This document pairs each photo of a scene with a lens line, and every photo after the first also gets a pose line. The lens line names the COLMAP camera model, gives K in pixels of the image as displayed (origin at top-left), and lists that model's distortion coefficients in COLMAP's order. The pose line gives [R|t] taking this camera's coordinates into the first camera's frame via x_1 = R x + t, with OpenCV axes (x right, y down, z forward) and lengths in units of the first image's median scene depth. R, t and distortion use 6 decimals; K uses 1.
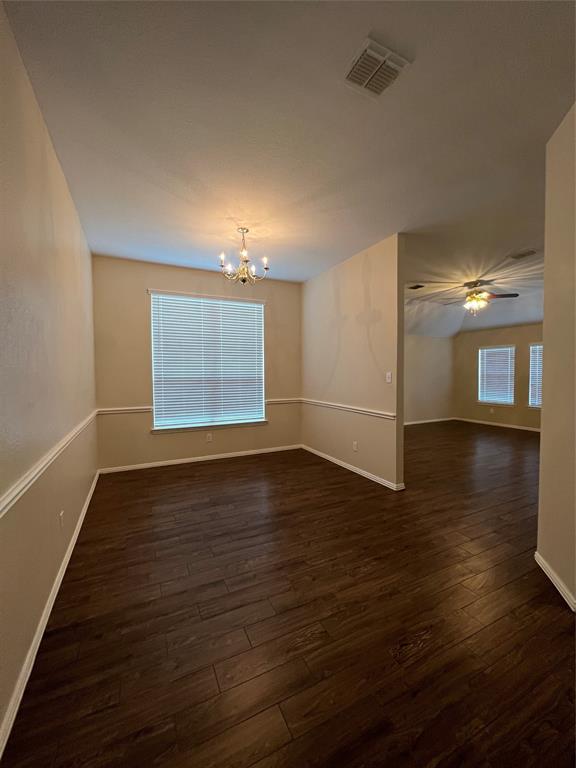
lens RADIAL K [[309.1, 0, 289.5], [0, 309.1, 378.7], [0, 0, 1]] dist [-0.001672, -0.000006]
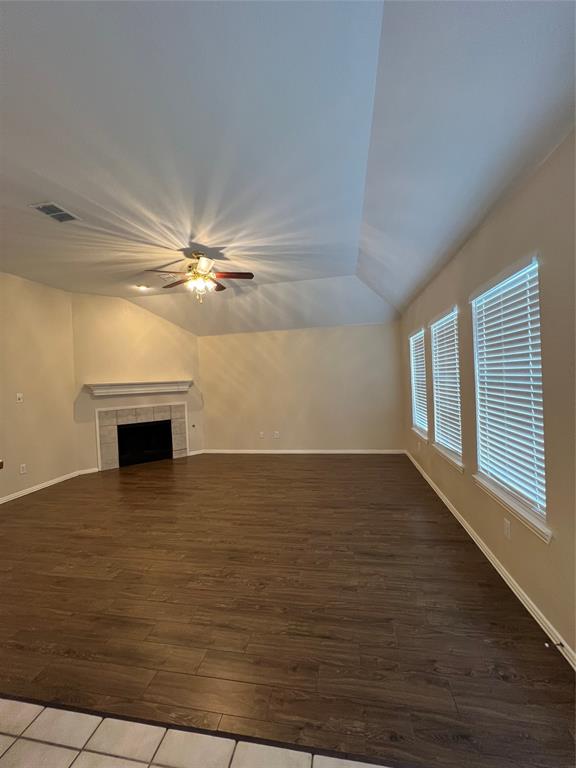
lens RADIAL K [[309.1, 0, 286.9], [0, 309.1, 382.7], [0, 0, 1]] dist [-0.001672, -0.000006]
pose [[0.797440, -0.027949, -0.602750, 0.894938], [0.029063, 0.999546, -0.007897, -0.014731], [0.602697, -0.011220, 0.797891, 0.451150]]
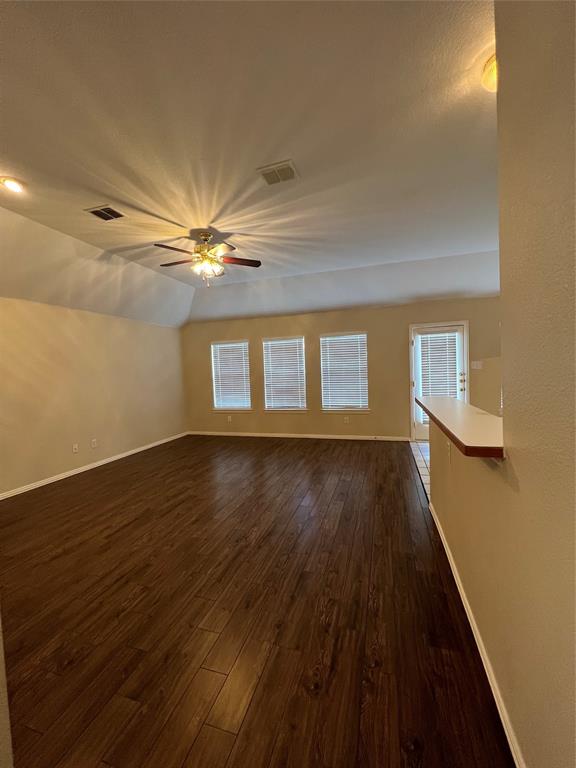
lens RADIAL K [[309.1, 0, 289.4], [0, 309.1, 381.4], [0, 0, 1]] dist [-0.001672, -0.000006]
pose [[0.685881, -0.052311, 0.725831, 0.184047], [0.053357, 0.998343, 0.021532, -0.005931], [-0.725755, 0.023960, 0.687536, 0.339920]]
